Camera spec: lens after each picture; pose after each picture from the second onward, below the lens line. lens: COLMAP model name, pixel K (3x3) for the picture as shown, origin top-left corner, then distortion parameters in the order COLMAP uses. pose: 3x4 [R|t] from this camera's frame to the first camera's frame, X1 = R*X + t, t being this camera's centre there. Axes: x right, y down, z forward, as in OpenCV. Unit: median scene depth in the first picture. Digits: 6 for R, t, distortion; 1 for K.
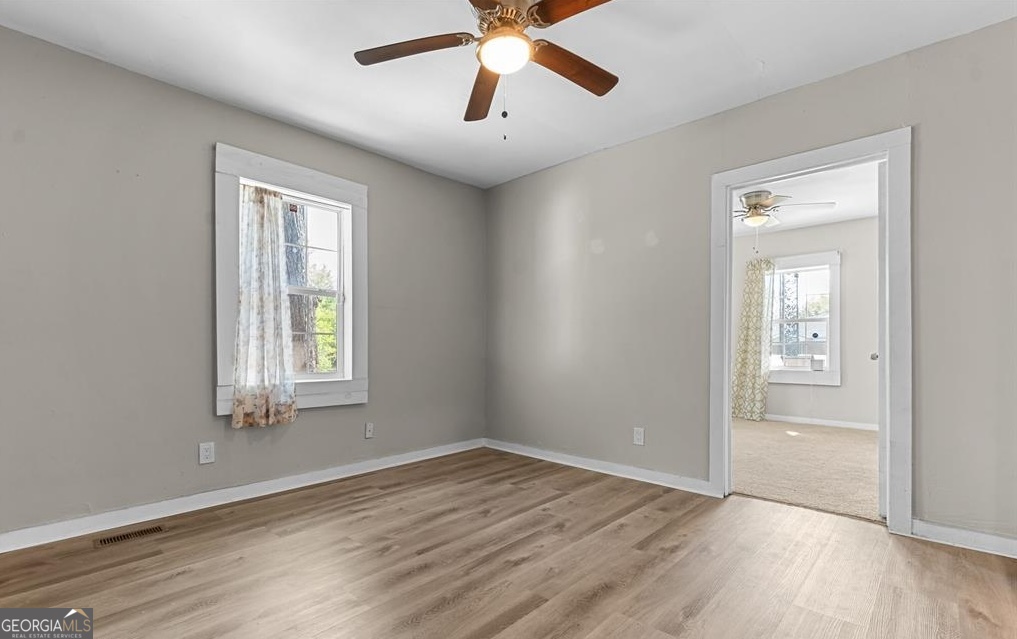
lens RADIAL K [[466.0, 0, 508.3], [0, 466.0, 350.1], [0, 0, 1]] dist [0.001161, 0.000121]
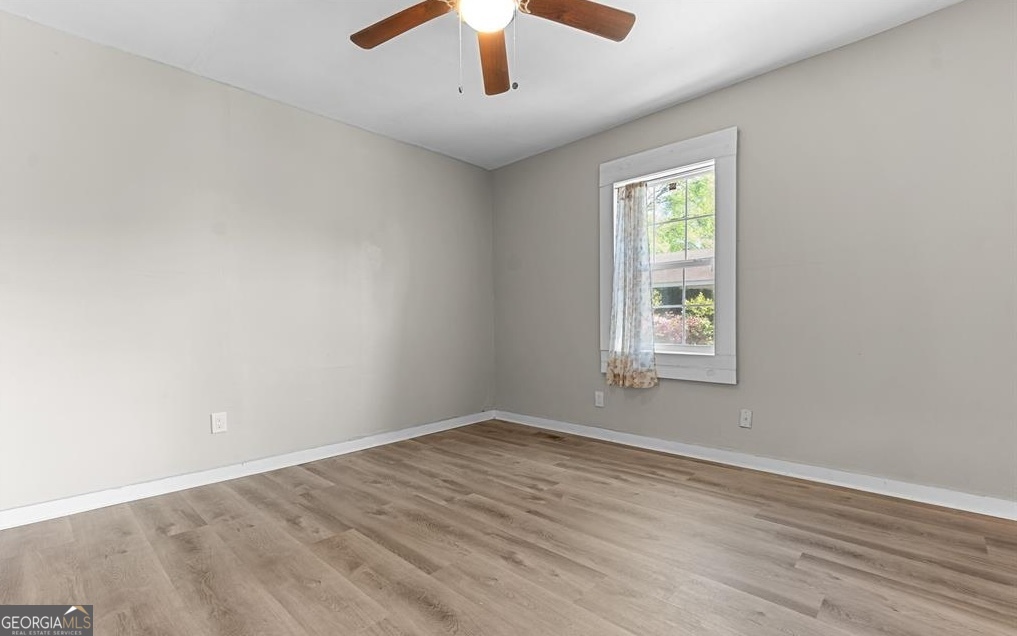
lens RADIAL K [[449.5, 0, 505.0], [0, 449.5, 335.1], [0, 0, 1]] dist [0.000163, 0.000493]
pose [[-0.016603, 0.025906, -0.999526, 0.632766], [0.003744, 0.999659, 0.025847, 0.000754], [0.999855, -0.003313, -0.016695, 0.725131]]
